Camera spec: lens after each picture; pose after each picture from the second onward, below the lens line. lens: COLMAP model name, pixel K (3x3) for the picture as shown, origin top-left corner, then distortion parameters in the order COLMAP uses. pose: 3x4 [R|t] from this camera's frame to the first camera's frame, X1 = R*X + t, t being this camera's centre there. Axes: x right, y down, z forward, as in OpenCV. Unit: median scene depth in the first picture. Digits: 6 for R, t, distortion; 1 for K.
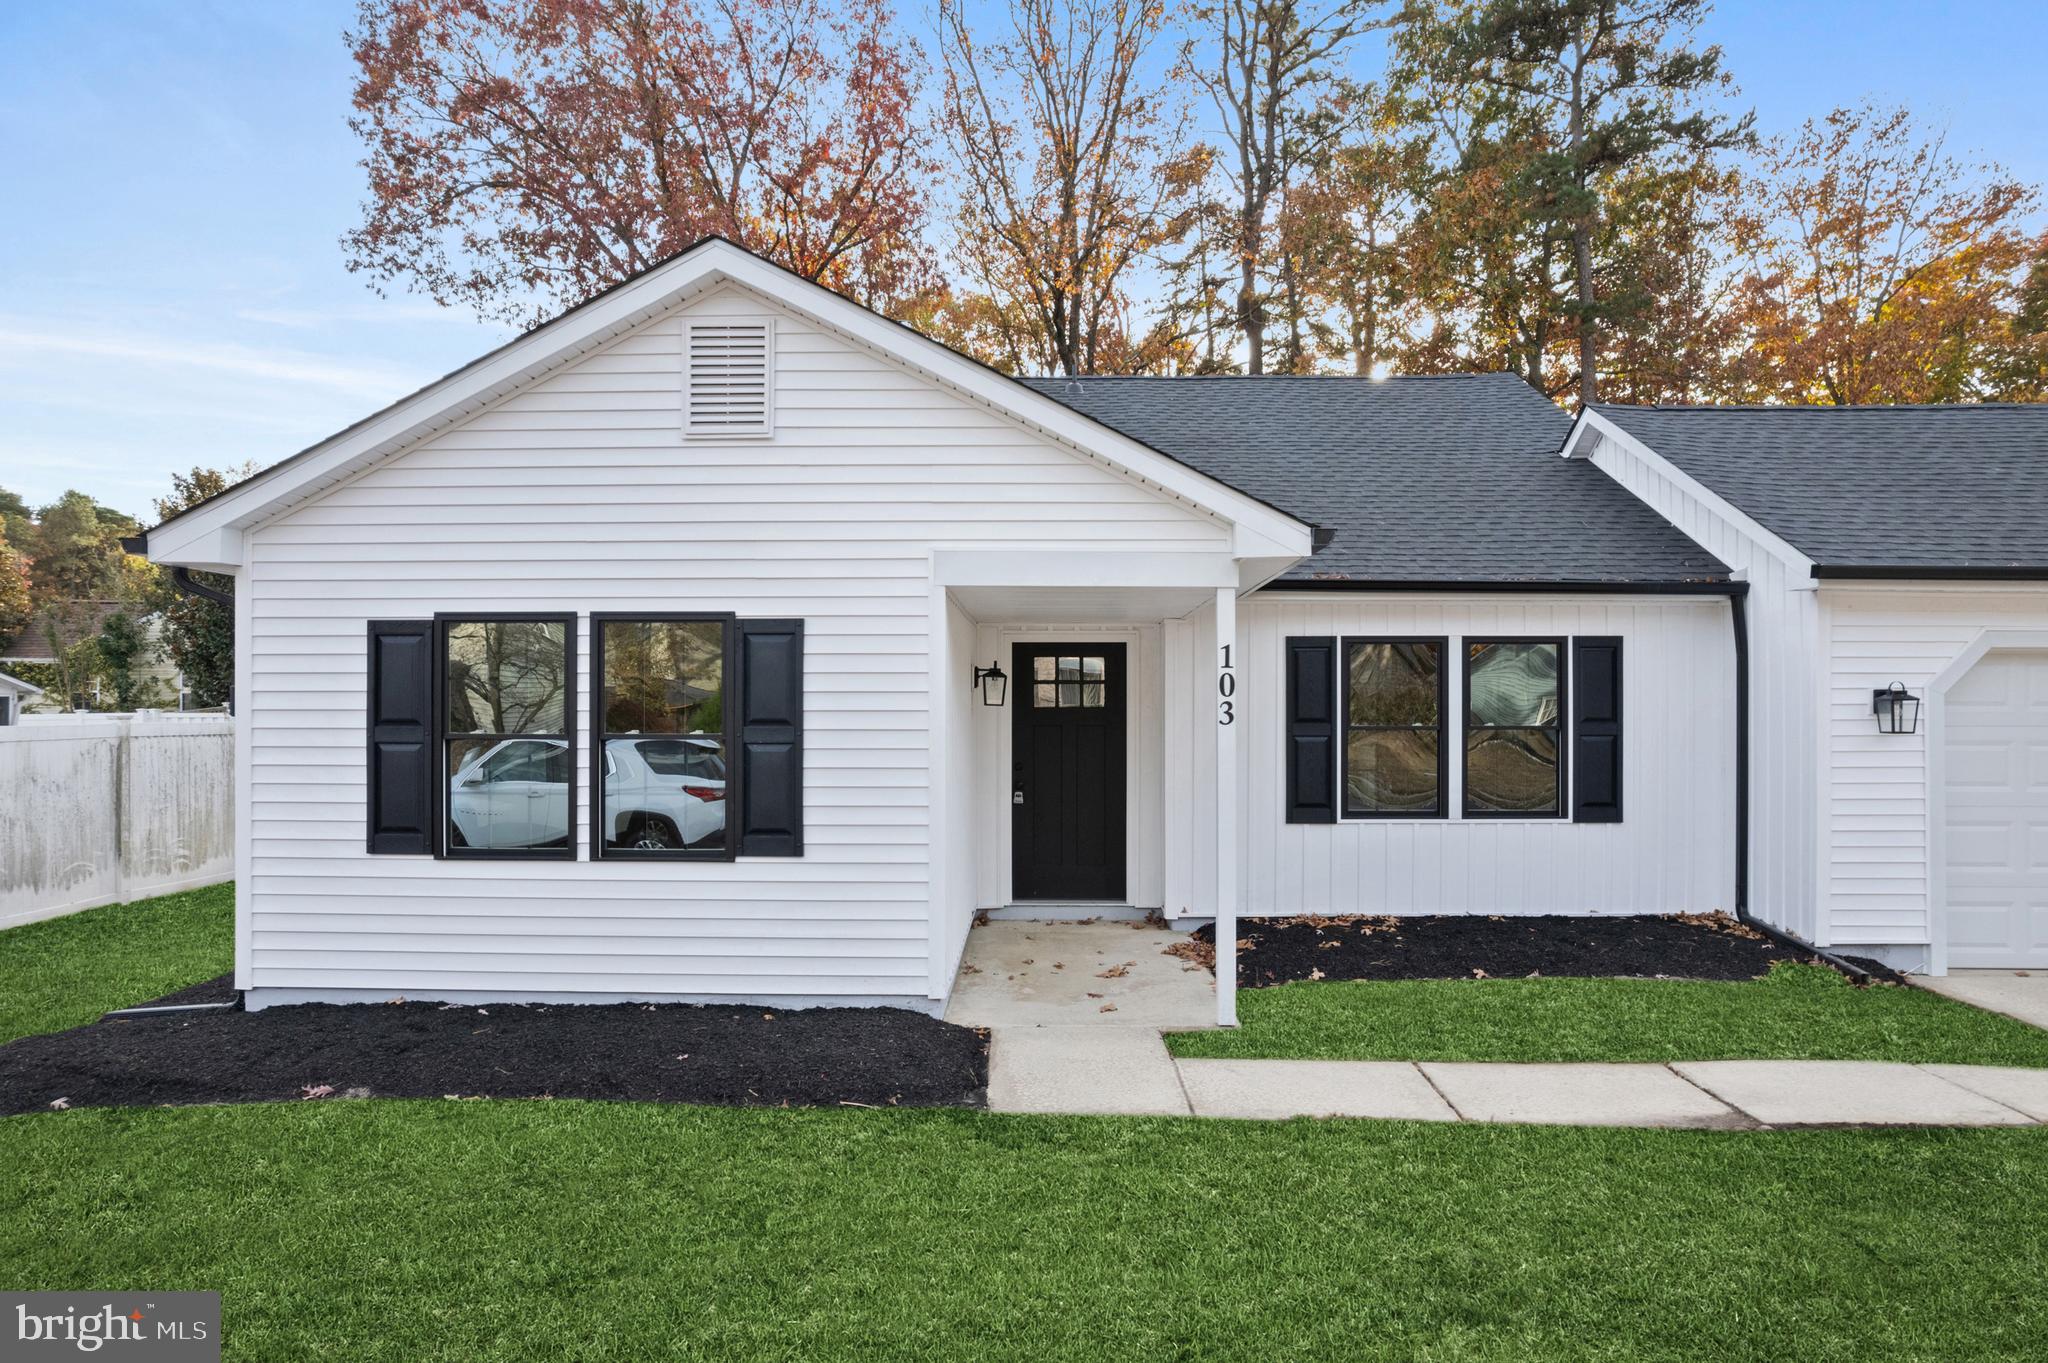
lens RADIAL K [[1335.3, 0, 1024.8], [0, 1335.3, 694.0], [0, 0, 1]] dist [-0.076937, 0.066361]
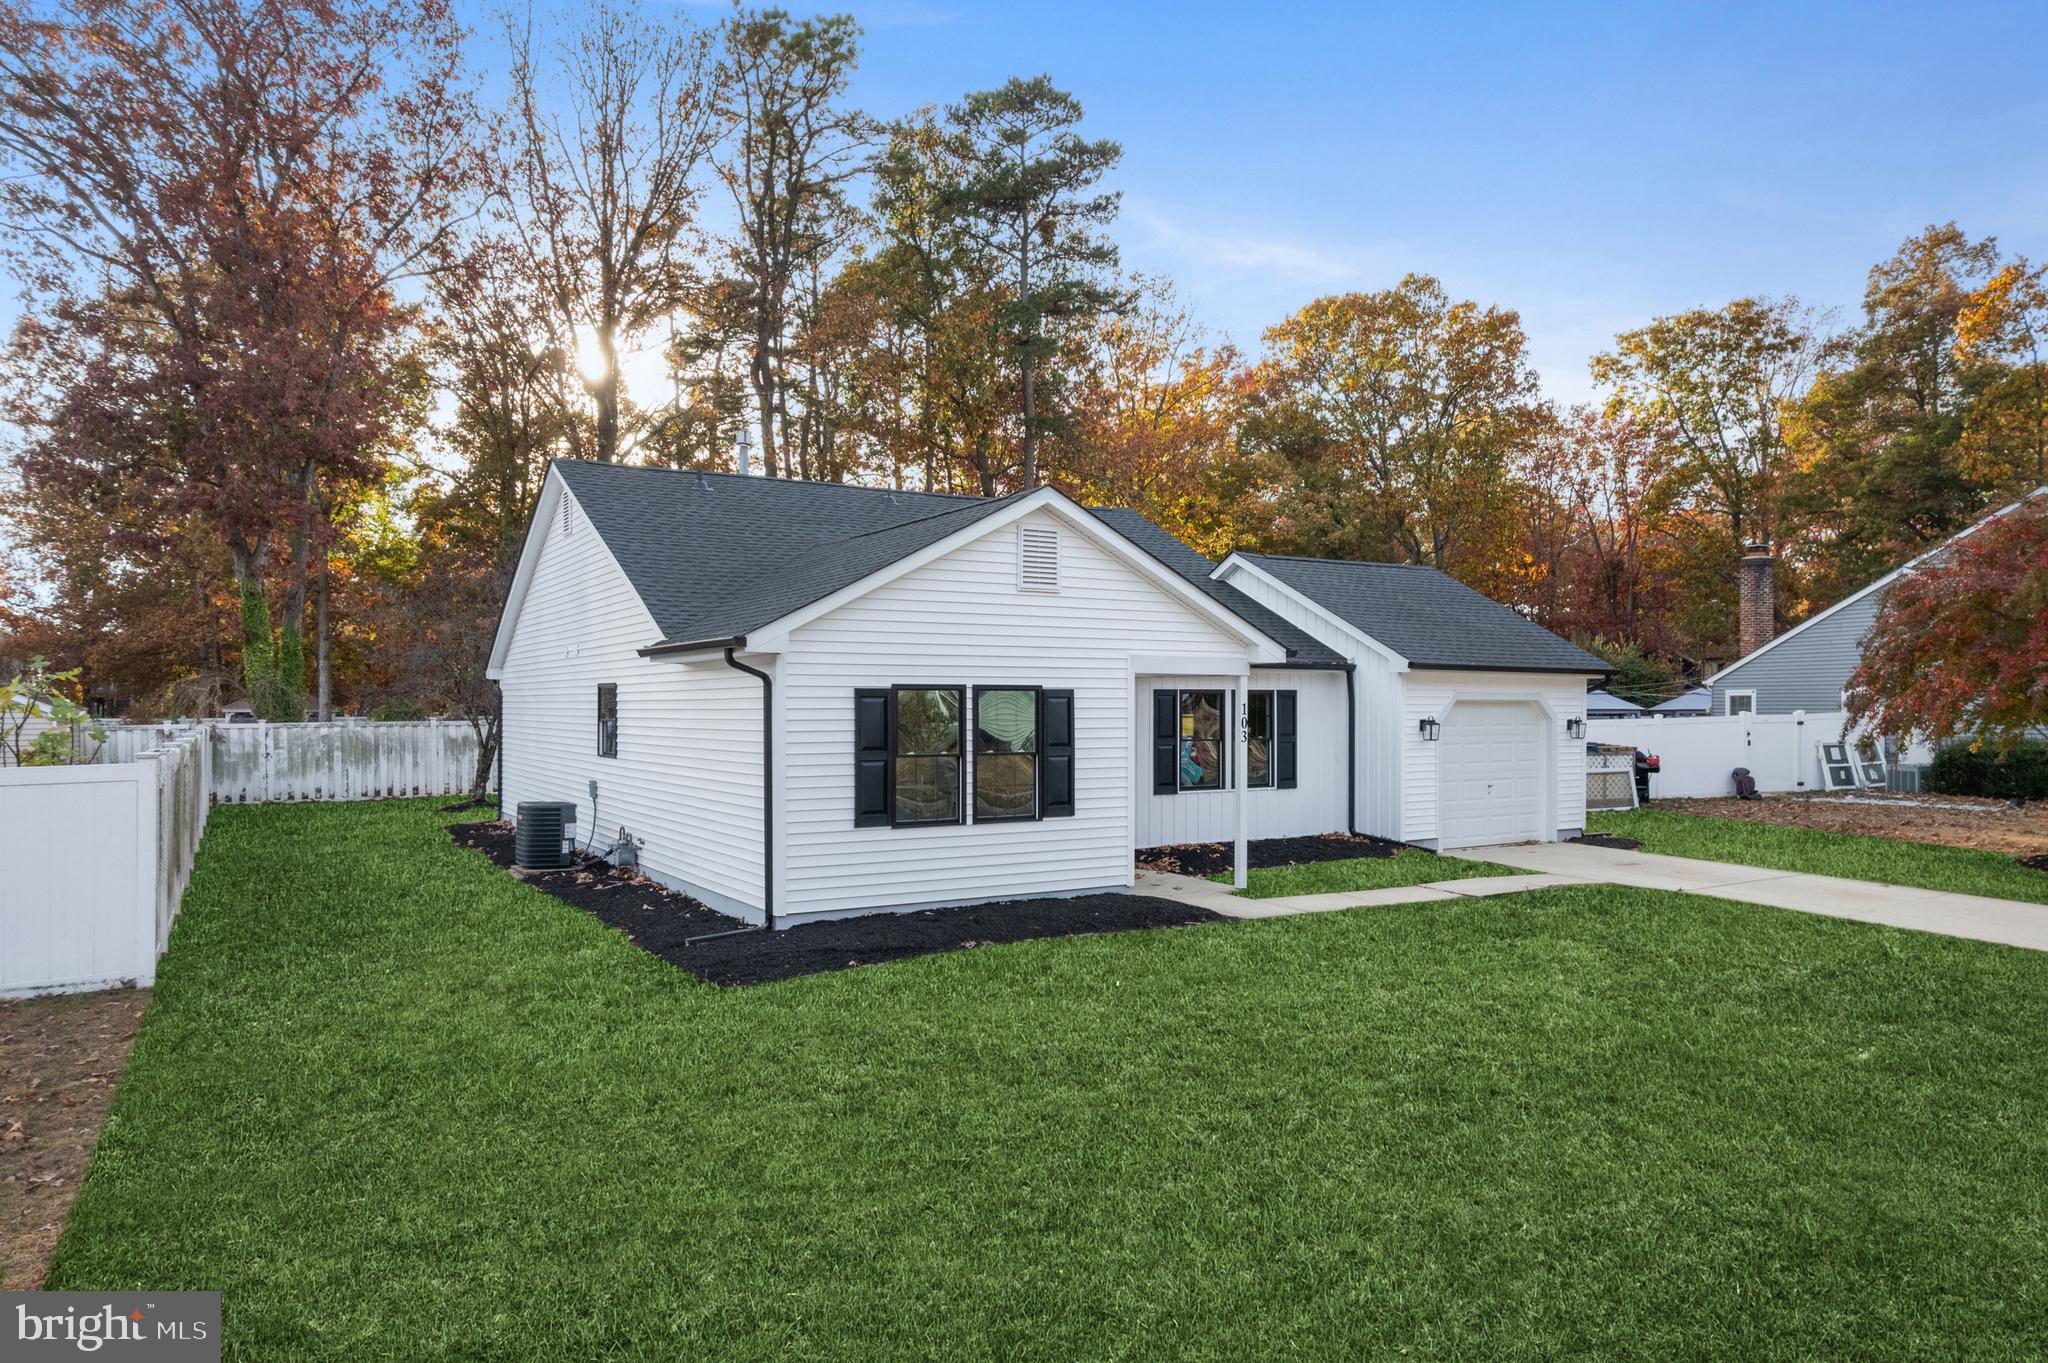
lens RADIAL K [[1324.8, 0, 1021.5], [0, 1324.8, 712.0], [0, 0, 1]] dist [-0.072846, 0.062456]
pose [[0.843891, -0.004846, 0.536493, -0.918919], [-0.001819, 0.999928, 0.011893, -0.034850], [-0.536512, -0.011012, 0.843821, -0.400475]]
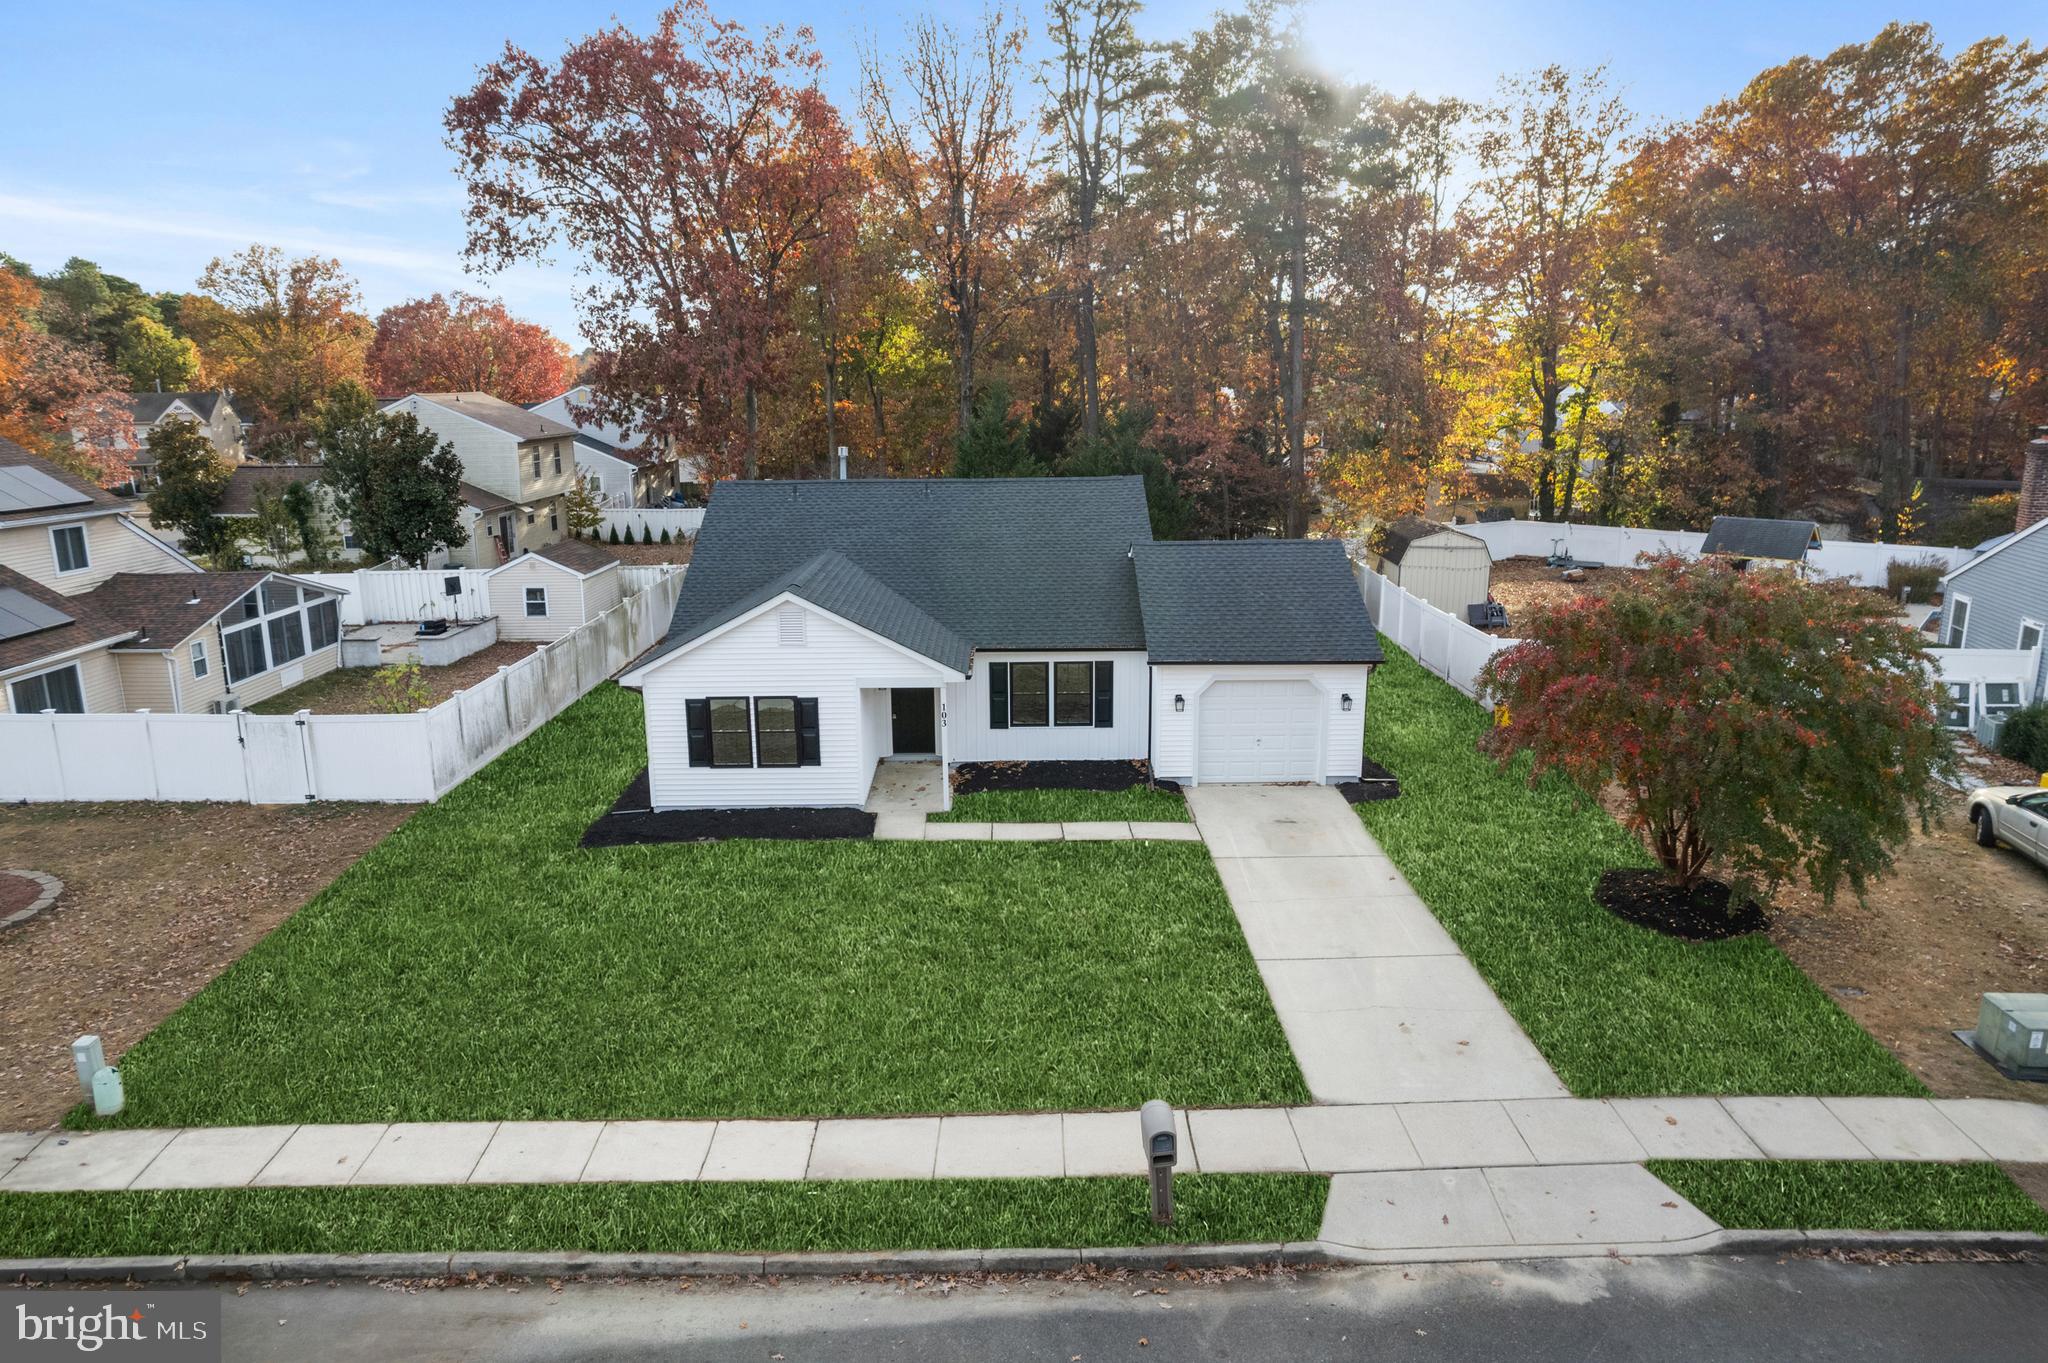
lens RADIAL K [[1302.0, 0, 1020.9], [0, 1302.0, 682.8], [0, 0, 1]] dist [-0.063689, 0.056976]
pose [[0.999477, -0.015809, 0.028193, 0.189881], [0.008880, 0.972961, 0.230799, -0.631952], [-0.031079, -0.230428, 0.972593, -1.641603]]
